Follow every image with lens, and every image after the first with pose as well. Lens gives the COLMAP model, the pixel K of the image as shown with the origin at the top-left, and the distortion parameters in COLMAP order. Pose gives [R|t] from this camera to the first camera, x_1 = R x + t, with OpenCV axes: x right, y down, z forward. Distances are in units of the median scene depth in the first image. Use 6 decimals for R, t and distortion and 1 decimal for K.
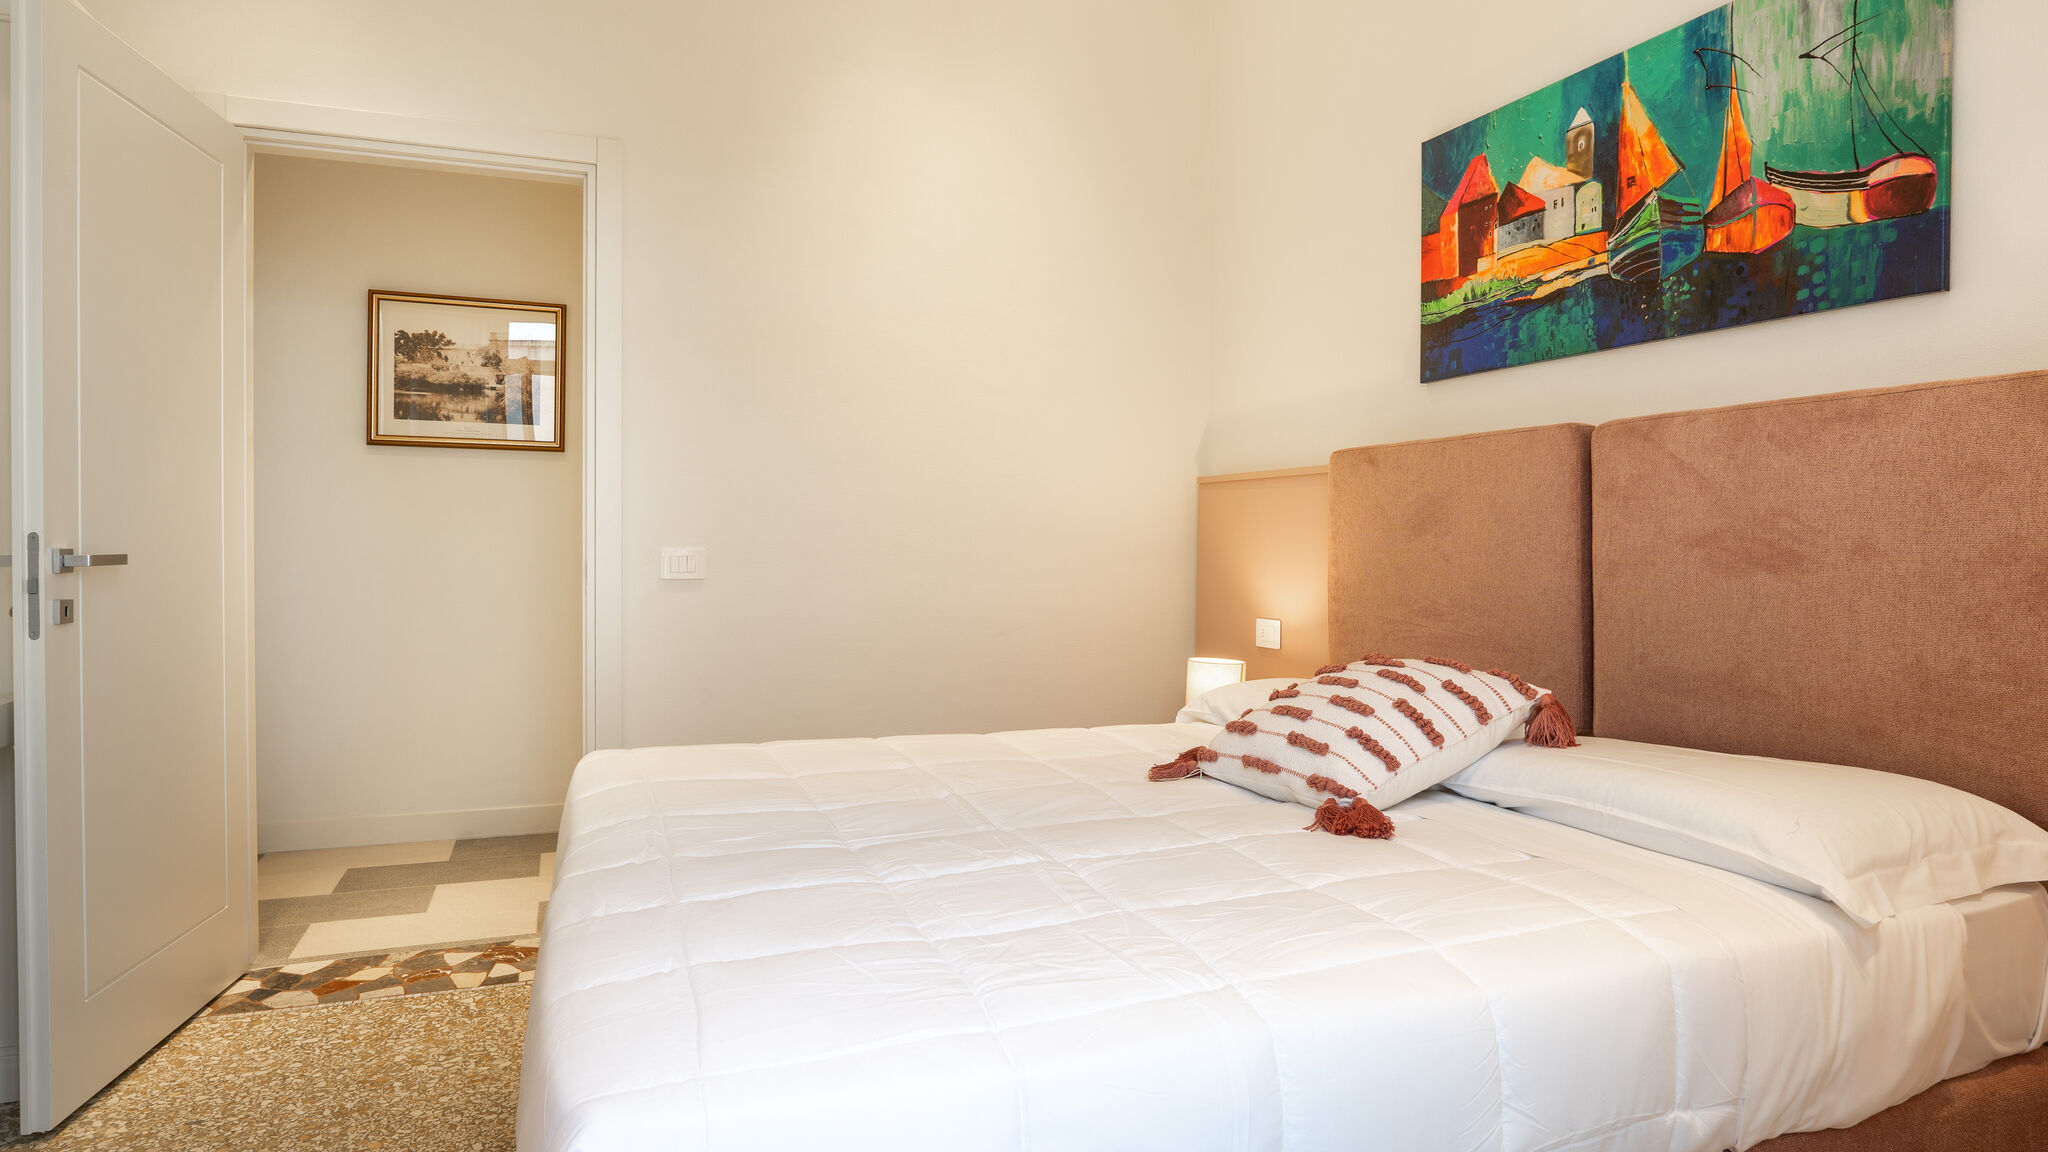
lens RADIAL K [[1148.9, 0, 1009.8], [0, 1148.9, 563.9], [0, 0, 1]] dist [-0.026851, 0.007523]
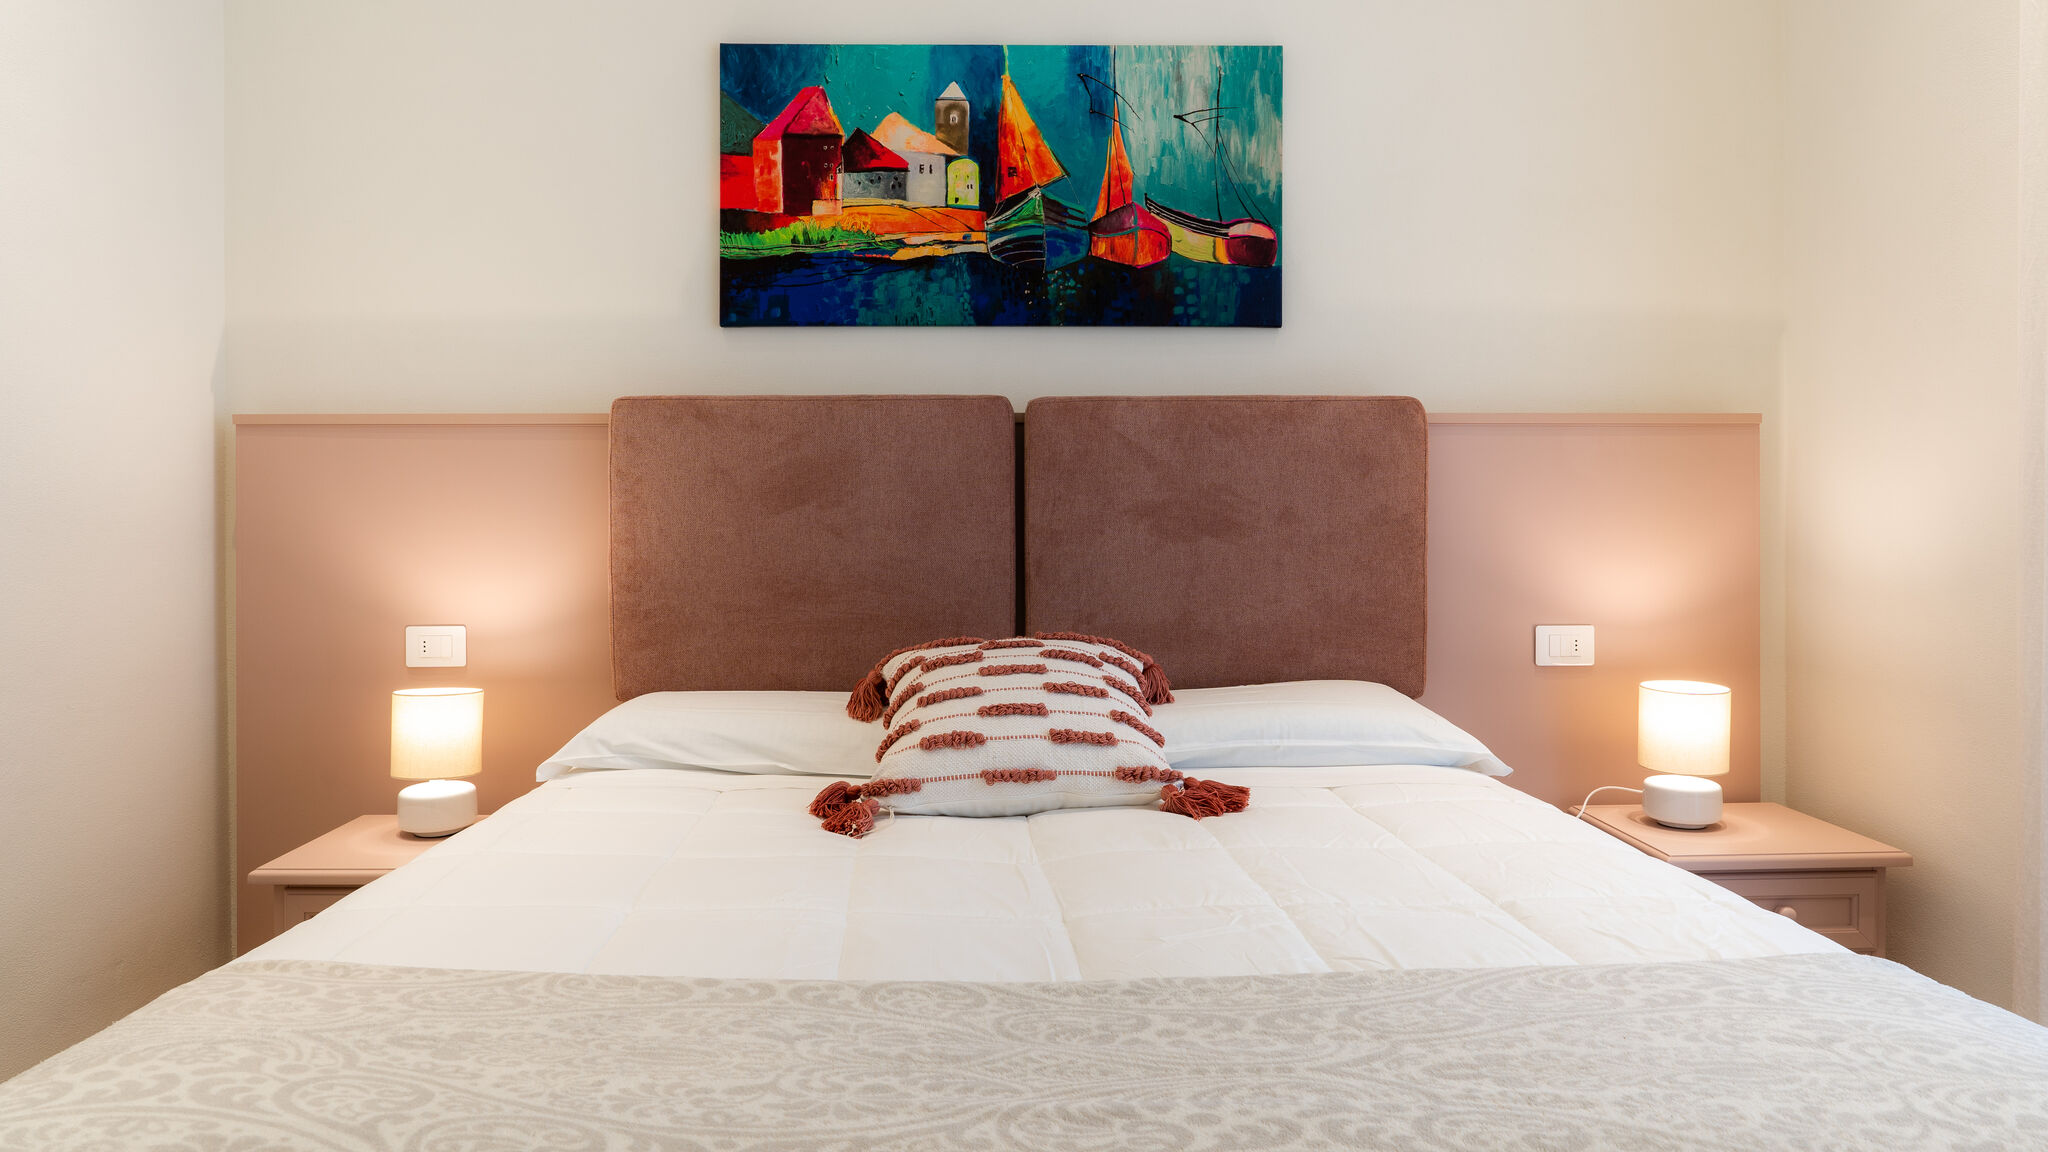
lens RADIAL K [[1351.5, 0, 990.5], [0, 1351.5, 518.0], [0, 0, 1]] dist [-0.012562, 0.003689]
pose [[0.348253, -0.008809, 0.937359, -0.655529], [0.023120, 0.999732, 0.000806, -0.015915], [-0.937115, 0.021391, 0.348363, 0.602054]]
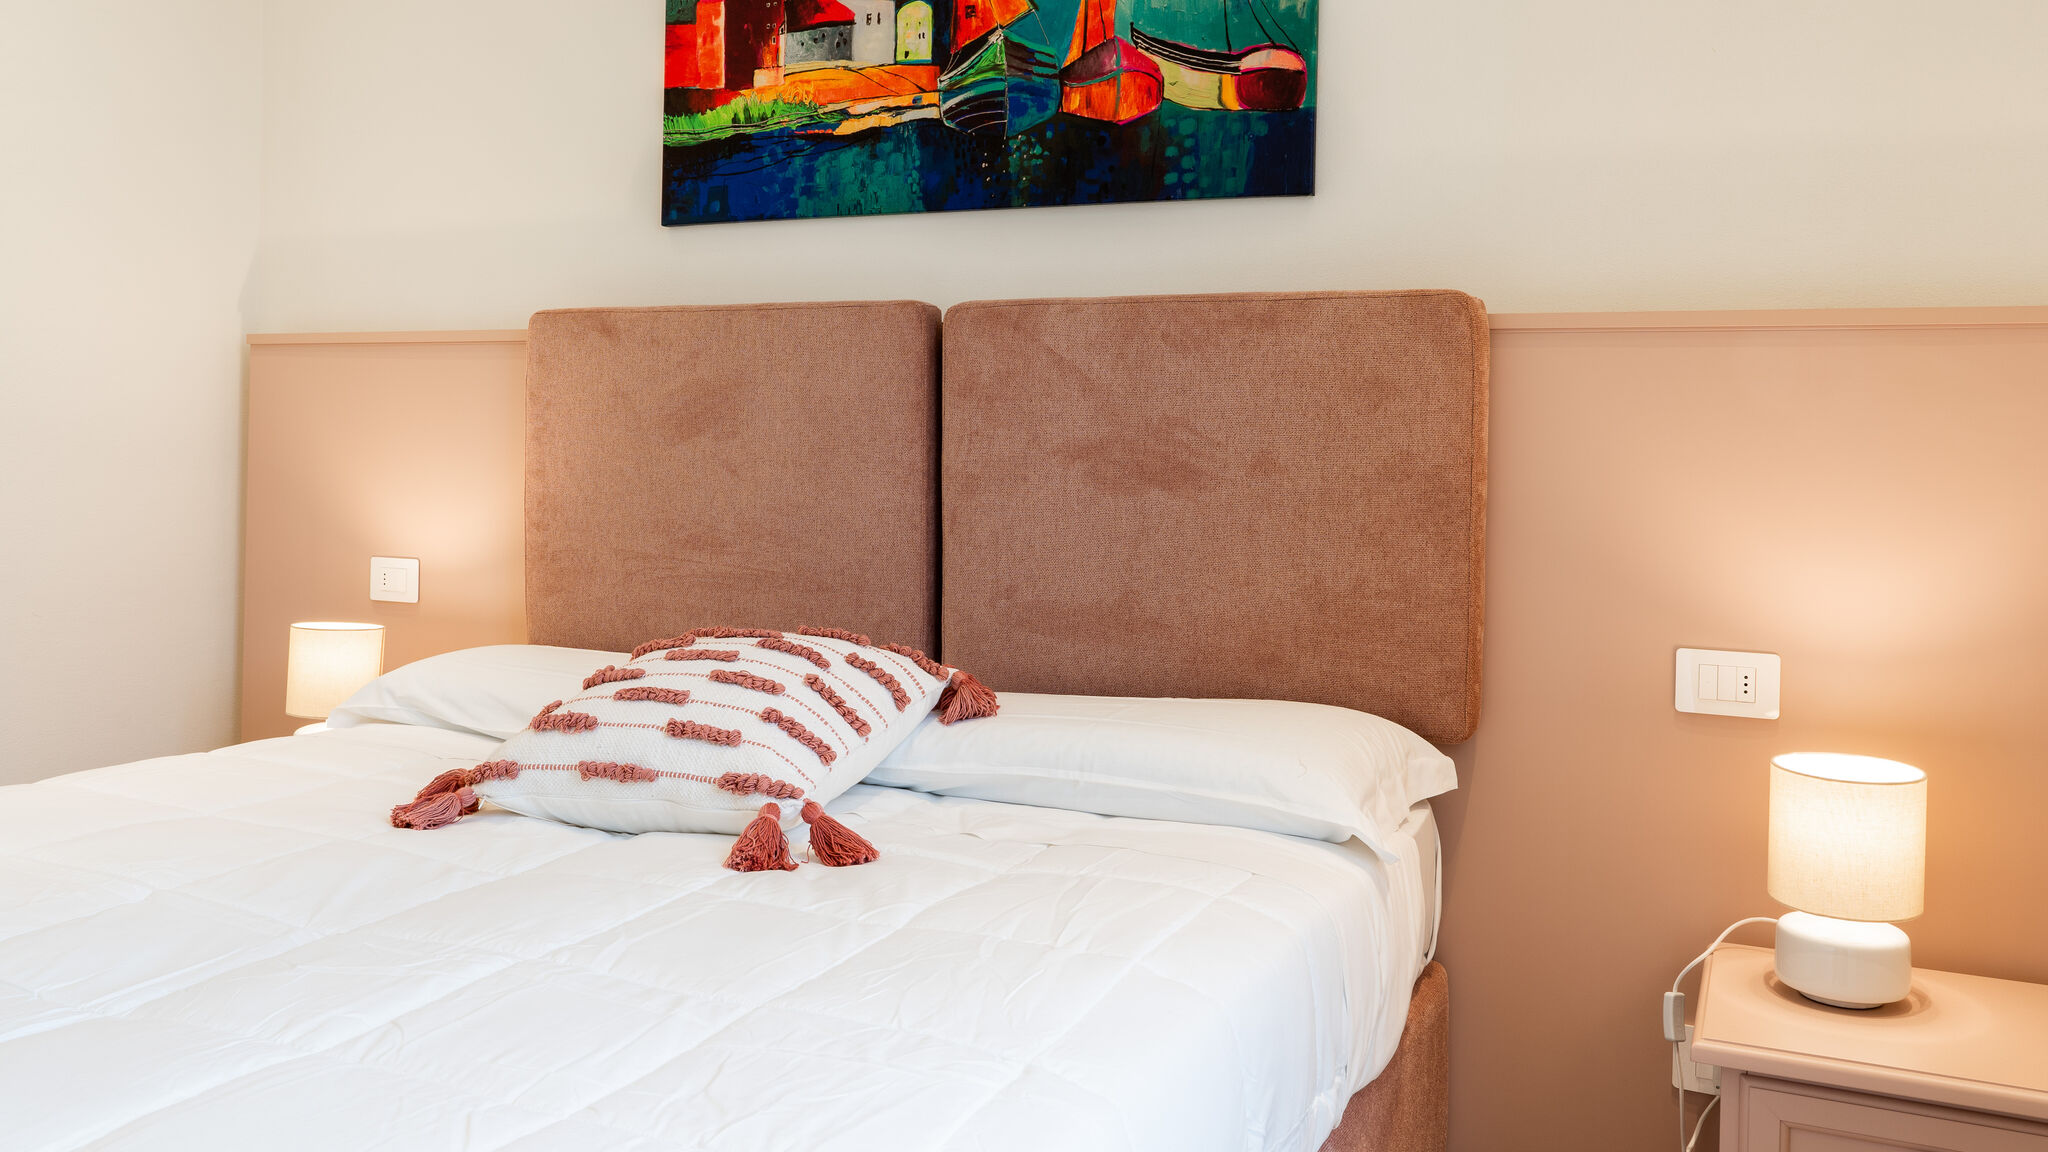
lens RADIAL K [[1693.3, 0, 924.2], [0, 1693.3, 448.4], [0, 0, 1]] dist [-0.002060, -0.021910]
pose [[0.747138, 0.007902, 0.664622, -0.294369], [-0.002546, 0.999956, -0.009027, -0.009887], [-0.664664, 0.005052, 0.747125, 0.114243]]
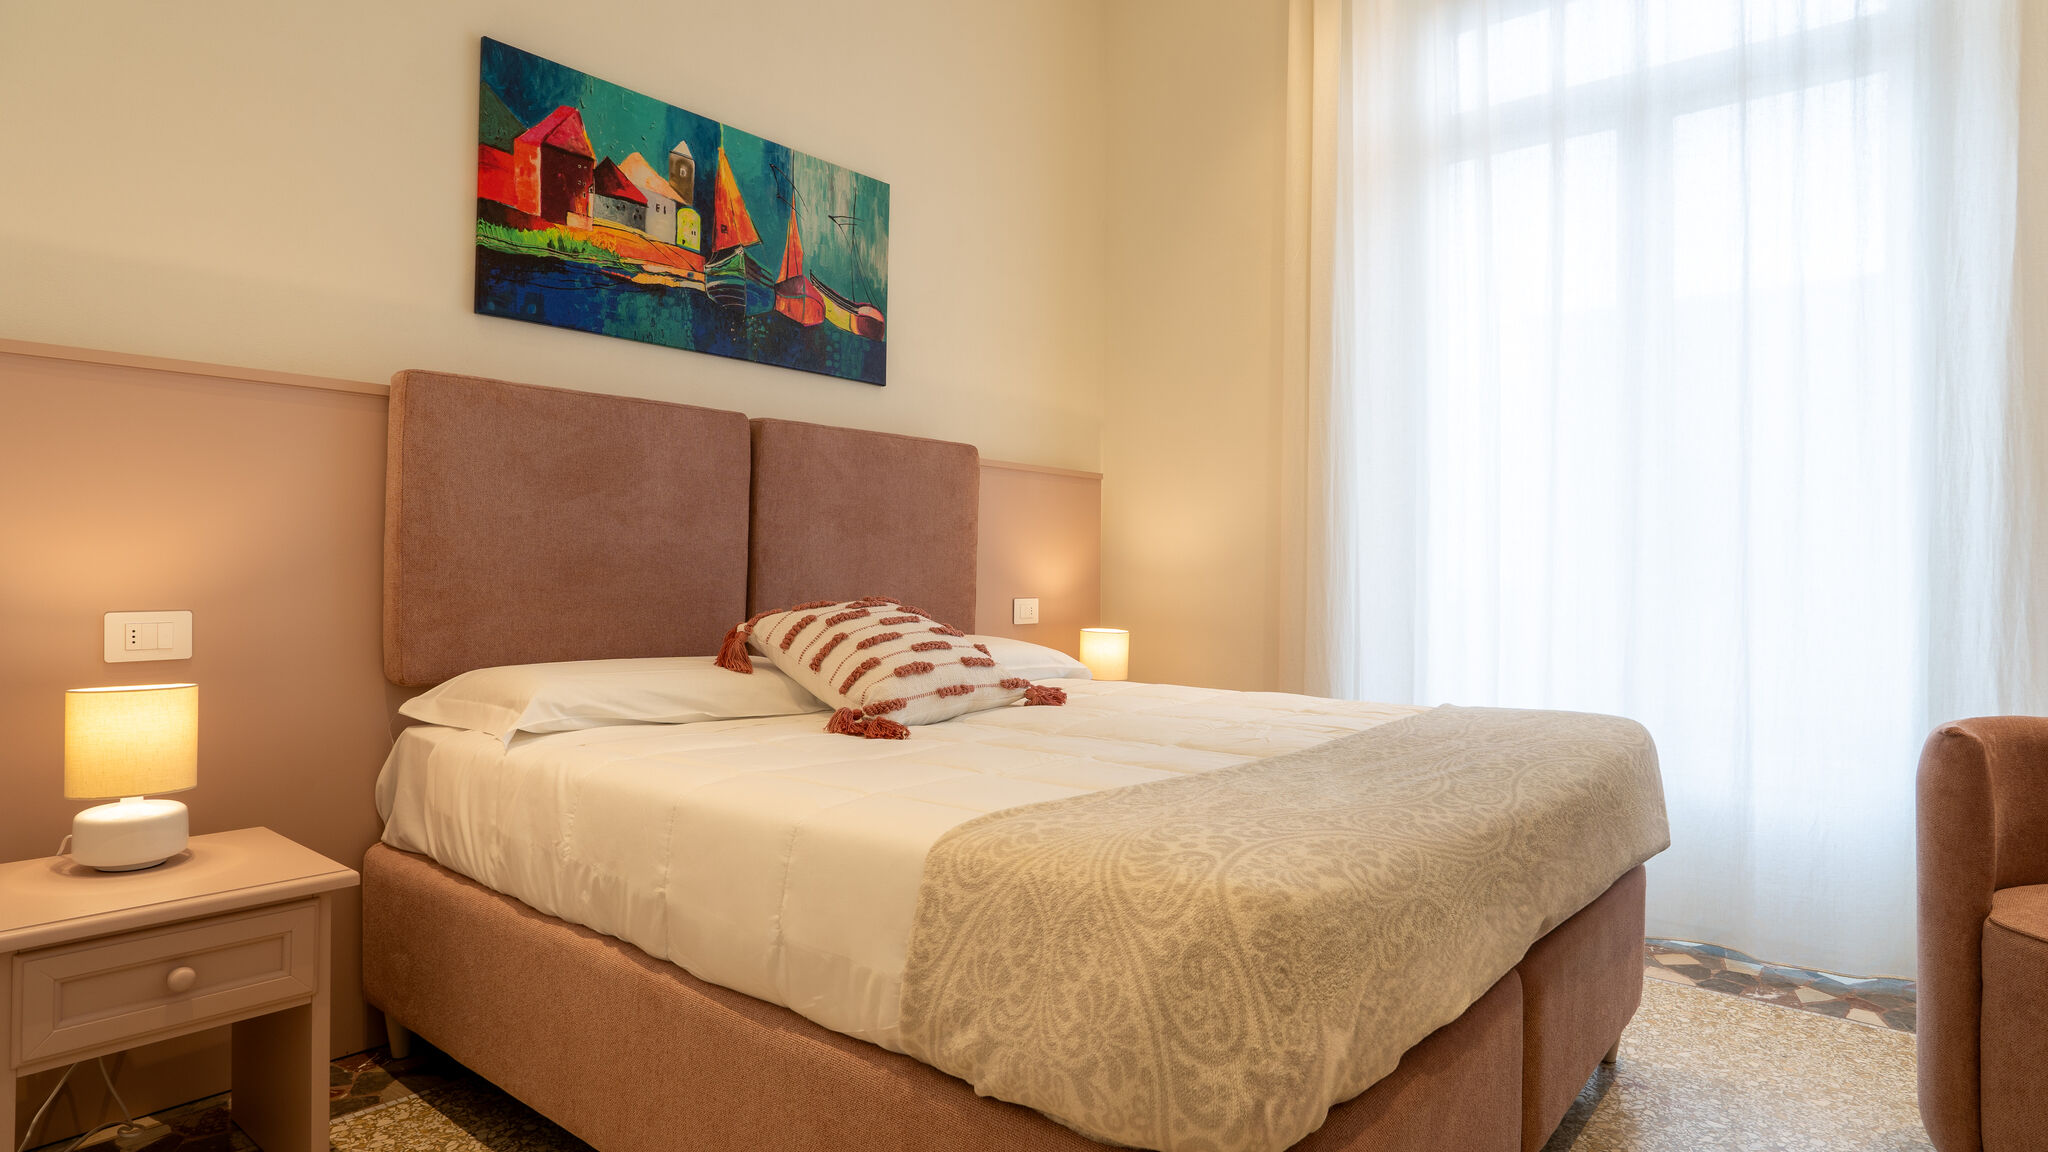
lens RADIAL K [[1148.9, 0, 1037.0], [0, 1148.9, 565.6], [0, 0, 1]] dist [-0.026851, 0.007523]
pose [[-0.499402, -0.005636, 0.866352, -0.762702], [0.003992, 0.999953, 0.008806, 0.033236], [-0.866361, 0.007856, -0.499356, 1.371227]]
